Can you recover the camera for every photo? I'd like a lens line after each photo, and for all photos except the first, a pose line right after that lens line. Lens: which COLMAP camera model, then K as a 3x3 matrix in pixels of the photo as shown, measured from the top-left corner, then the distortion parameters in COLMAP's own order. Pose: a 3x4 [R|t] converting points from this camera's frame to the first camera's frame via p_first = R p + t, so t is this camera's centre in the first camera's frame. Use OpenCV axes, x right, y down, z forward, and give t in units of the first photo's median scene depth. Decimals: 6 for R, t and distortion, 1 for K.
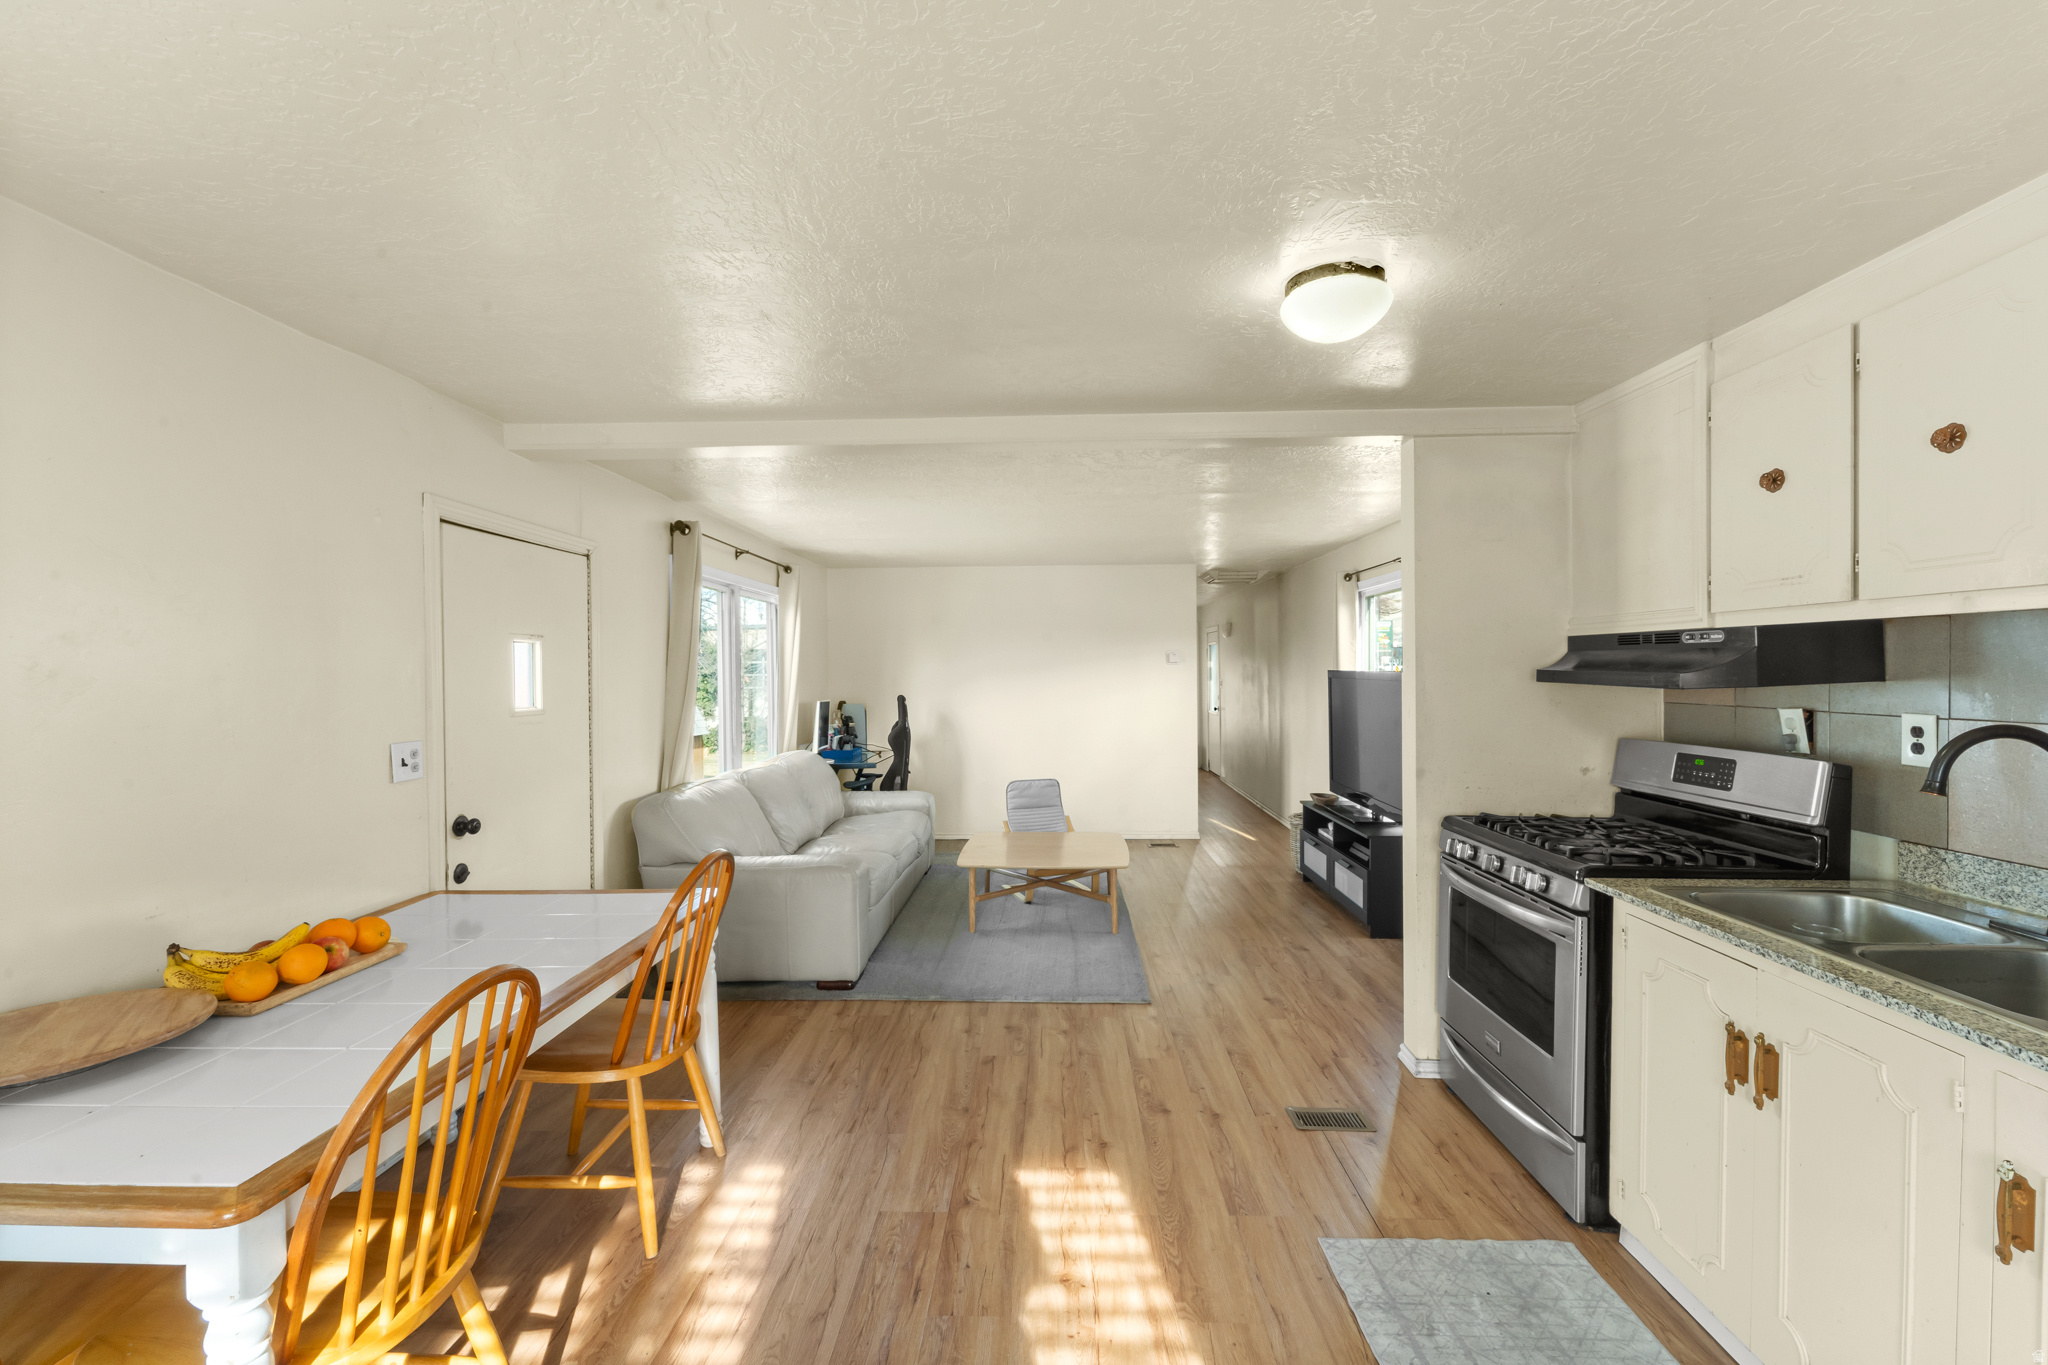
lens RADIAL K [[840.8, 0, 1027.0], [0, 840.8, 684.0], [0, 0, 1]] dist [0.006878, -0.000901]
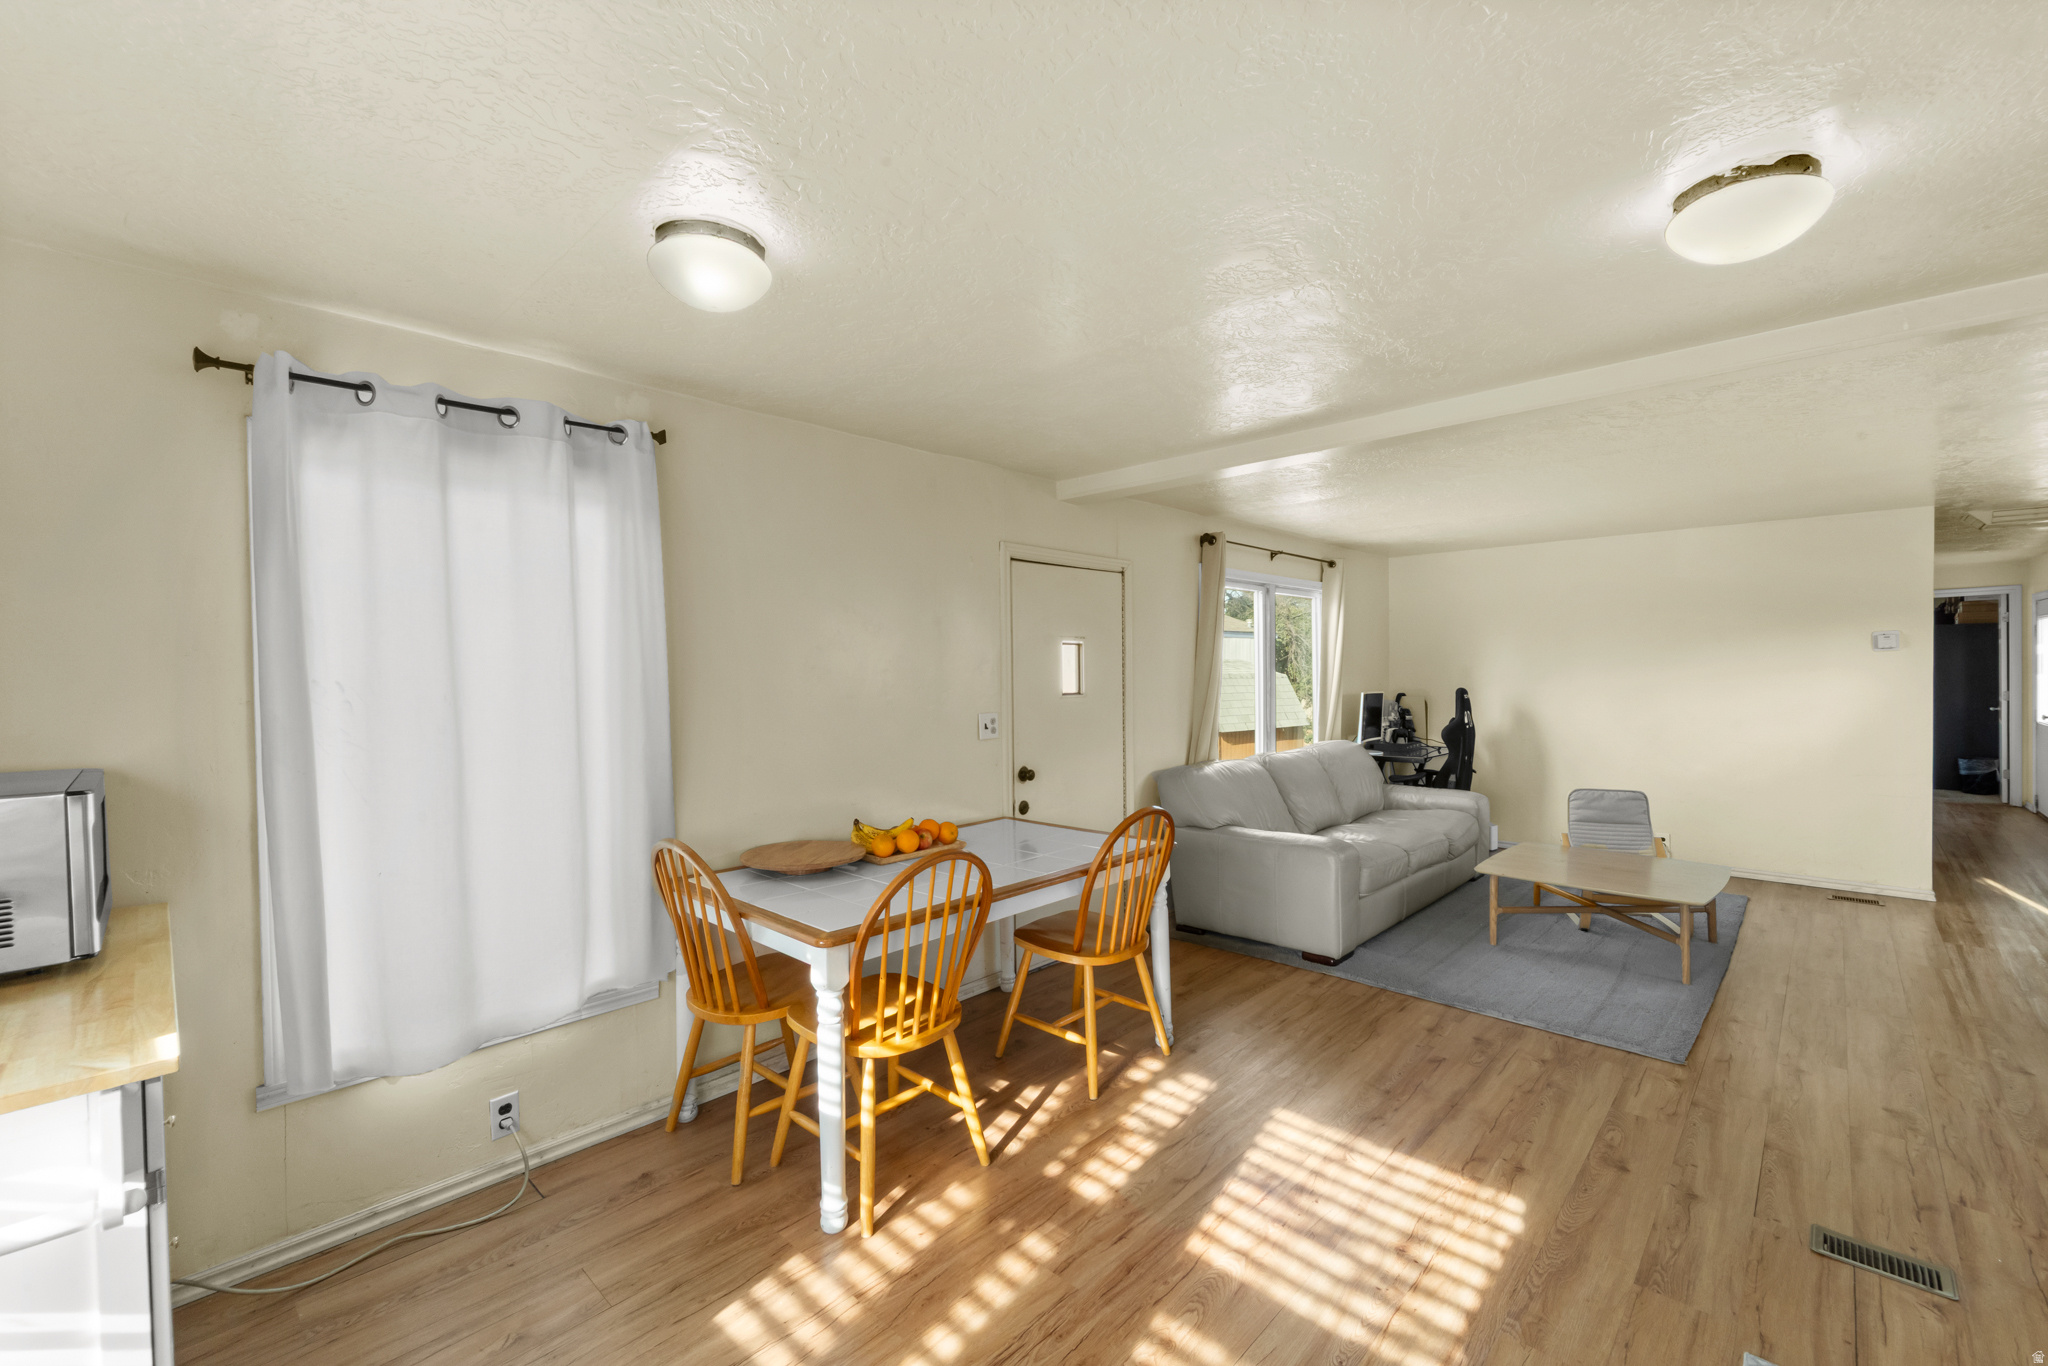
lens RADIAL K [[852.9, 0, 1032.2], [0, 852.9, 684.5], [0, 0, 1]] dist [0.000492, 0.000163]
pose [[0.750821, 0.013035, -0.660377, 0.269937], [-0.006062, 0.999899, 0.012845, 0.000134], [0.660478, -0.005641, 0.750825, -0.058015]]
